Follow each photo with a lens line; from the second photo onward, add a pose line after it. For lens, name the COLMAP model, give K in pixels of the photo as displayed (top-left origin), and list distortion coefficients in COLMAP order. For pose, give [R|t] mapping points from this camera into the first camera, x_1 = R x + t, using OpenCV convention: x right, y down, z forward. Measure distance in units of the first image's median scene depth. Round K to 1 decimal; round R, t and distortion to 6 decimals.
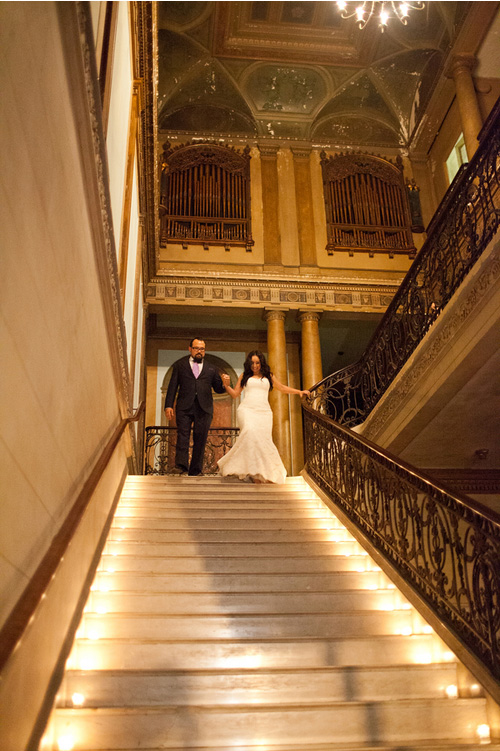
lens RADIAL K [[710.6, 0, 250.5], [0, 710.6, 380.1], [0, 0, 1]] dist [-0.014406, 0.000000]
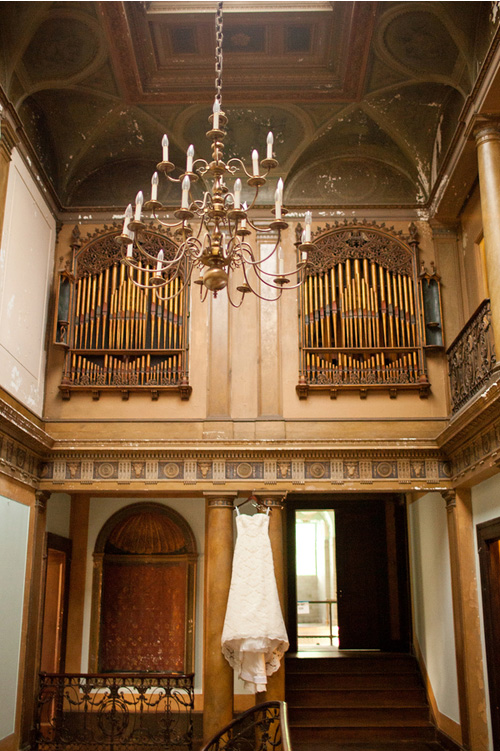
lens RADIAL K [[789.0, 0, 247.8], [0, 789.0, 372.7], [0, 0, 1]] dist [-0.045602, 0.000000]
pose [[0.991538, -0.016820, -0.128722, 0.162499], [0.035398, 0.989028, 0.143428, -0.320322], [0.124897, -0.146770, 0.981254, 0.245310]]
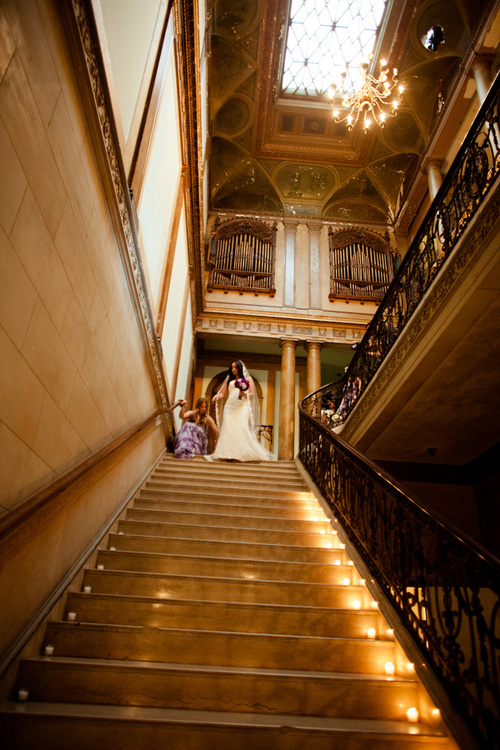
lens RADIAL K [[510.3, 0, 250.7], [0, 510.3, 372.0], [0, 0, 1]] dist [-0.002858, -0.008665]
pose [[0.996628, 0.042660, -0.070096, 0.032784], [-0.045827, 0.997971, -0.044204, 0.009285], [0.068068, 0.047267, 0.996560, 0.022282]]
